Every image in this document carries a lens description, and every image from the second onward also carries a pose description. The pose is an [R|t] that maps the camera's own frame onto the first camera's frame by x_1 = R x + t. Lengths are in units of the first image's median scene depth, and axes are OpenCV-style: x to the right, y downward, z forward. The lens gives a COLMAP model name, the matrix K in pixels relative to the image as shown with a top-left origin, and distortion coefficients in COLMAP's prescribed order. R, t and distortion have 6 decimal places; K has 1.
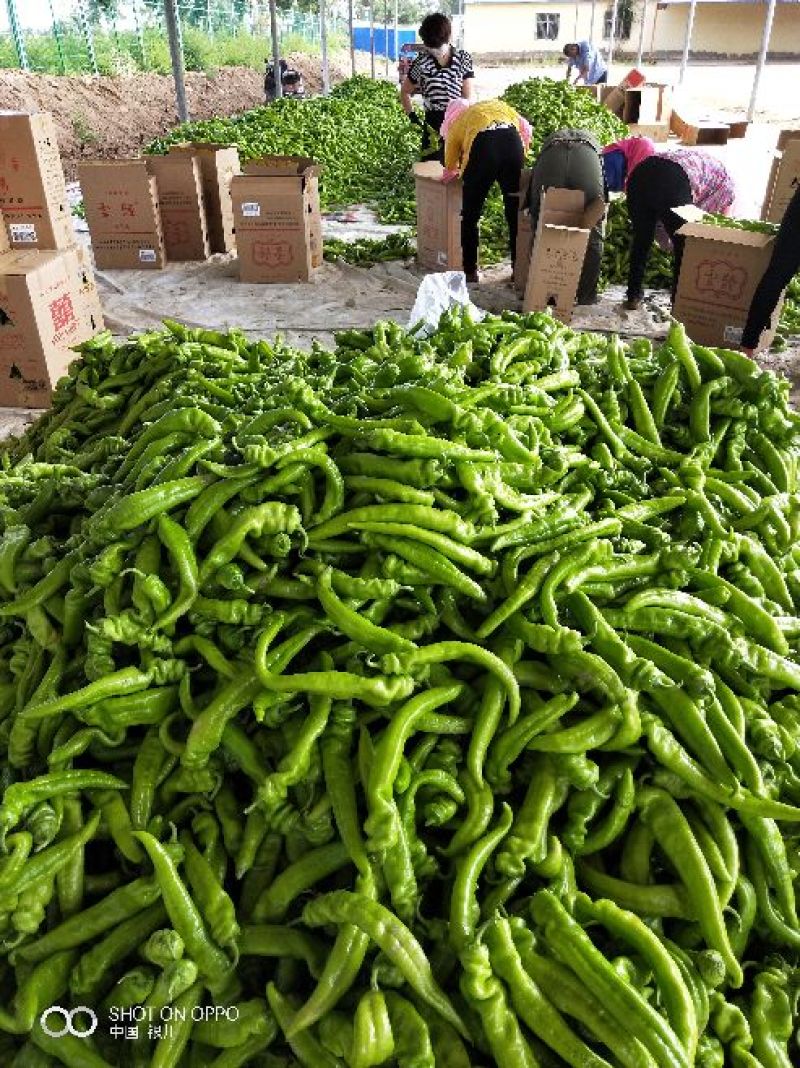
lens RADIAL K [[817.2, 0, 402.7], [0, 817.2, 531.2], [0, 0, 1]] dist [0.040266, -0.011701]
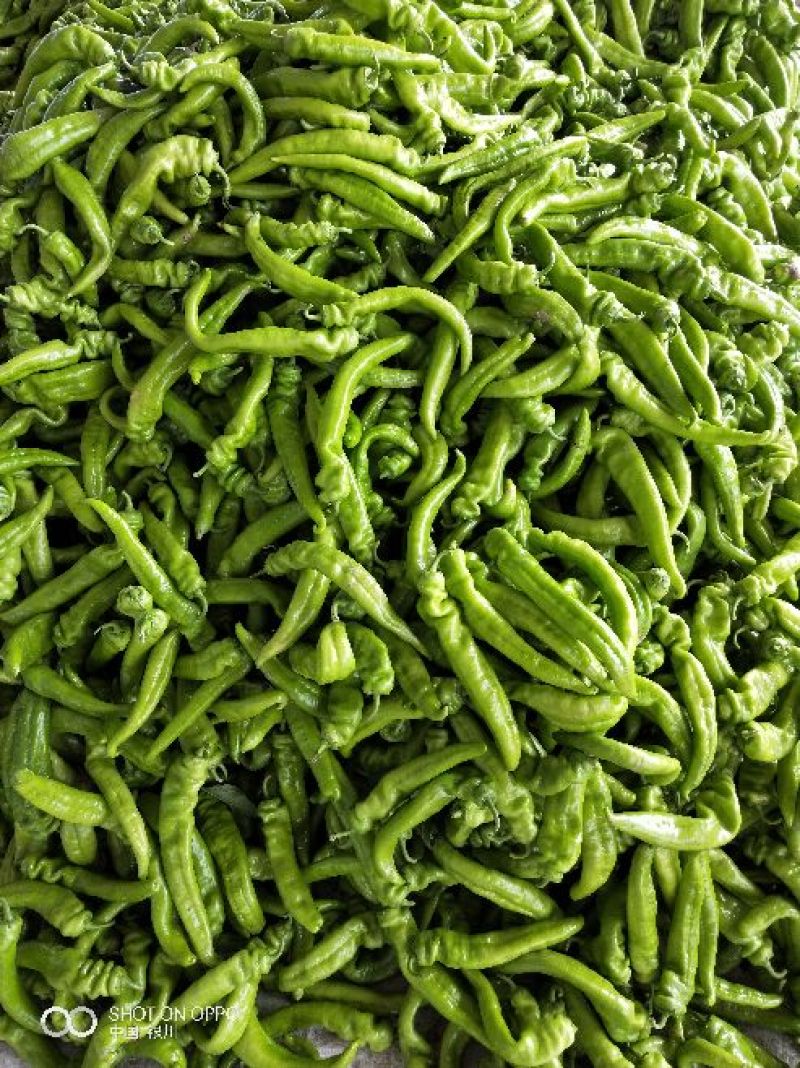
lens RADIAL K [[817.2, 0, 402.7], [0, 817.2, 531.2], [0, 0, 1]] dist [0.040266, -0.011701]
pose [[0.997869, -0.065252, -0.000199, 0.047850], [0.061590, 0.940858, 0.333157, 0.084307], [-0.021551, -0.332459, 0.942871, 0.042008]]
